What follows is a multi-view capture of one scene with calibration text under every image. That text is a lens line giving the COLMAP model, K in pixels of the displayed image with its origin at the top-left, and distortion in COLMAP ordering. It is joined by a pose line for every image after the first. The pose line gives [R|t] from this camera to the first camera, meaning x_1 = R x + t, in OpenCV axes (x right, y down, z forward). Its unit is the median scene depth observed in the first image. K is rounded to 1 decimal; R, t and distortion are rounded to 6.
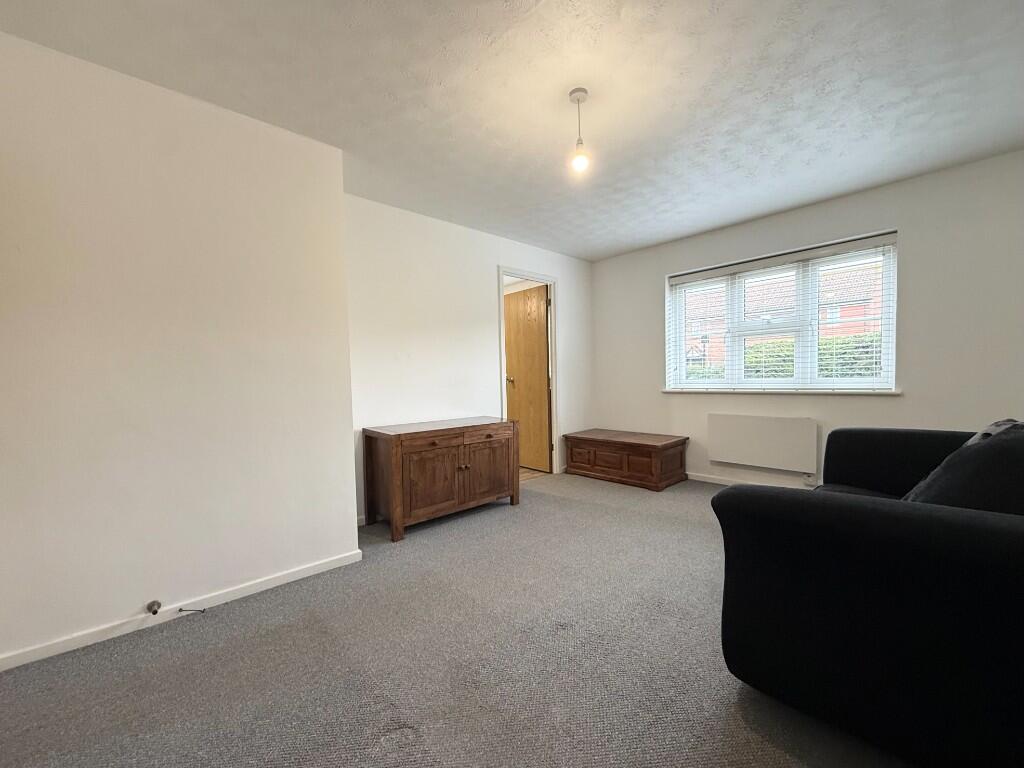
lens RADIAL K [[414.9, 0, 512.7], [0, 414.9, 400.5], [0, 0, 1]] dist [0.000478, 0.000012]
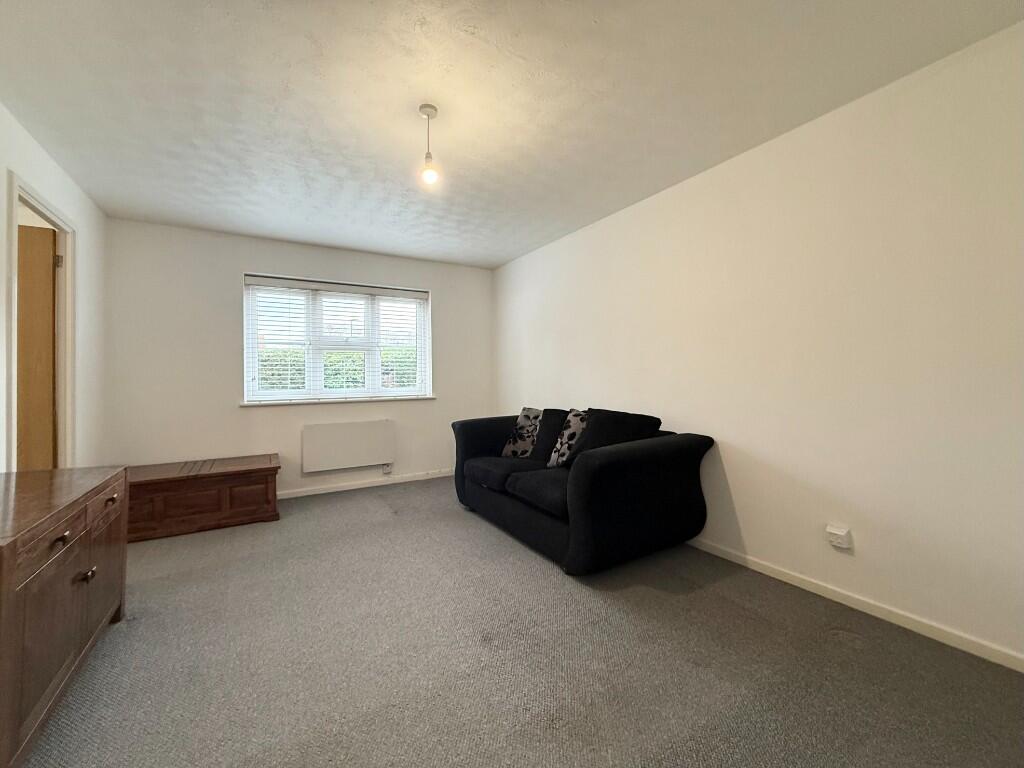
lens RADIAL K [[412.1, 0, 503.8], [0, 412.1, 369.1], [0, 0, 1]] dist [0.000389, 0.000077]
pose [[0.220387, 0.040314, 0.974579, -0.378777], [0.067481, 0.996121, -0.056465, -0.012940], [-0.973075, 0.078210, 0.216812, 0.318463]]
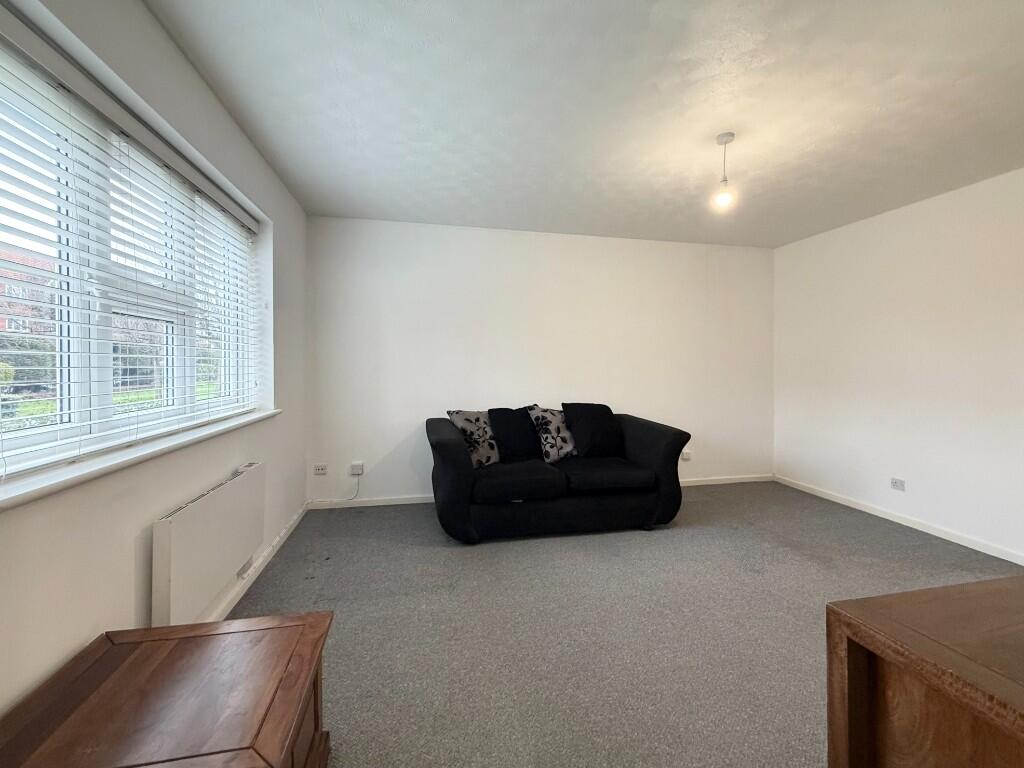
lens RADIAL K [[412.1, 0, 503.8], [0, 412.1, 369.1], [0, 0, 1]] dist [0.000389, 0.000077]
pose [[-0.855177, 0.022437, 0.517850, 0.049984], [0.051332, 0.997817, 0.041537, -0.086979], [-0.515788, 0.062104, -0.854462, 1.129344]]
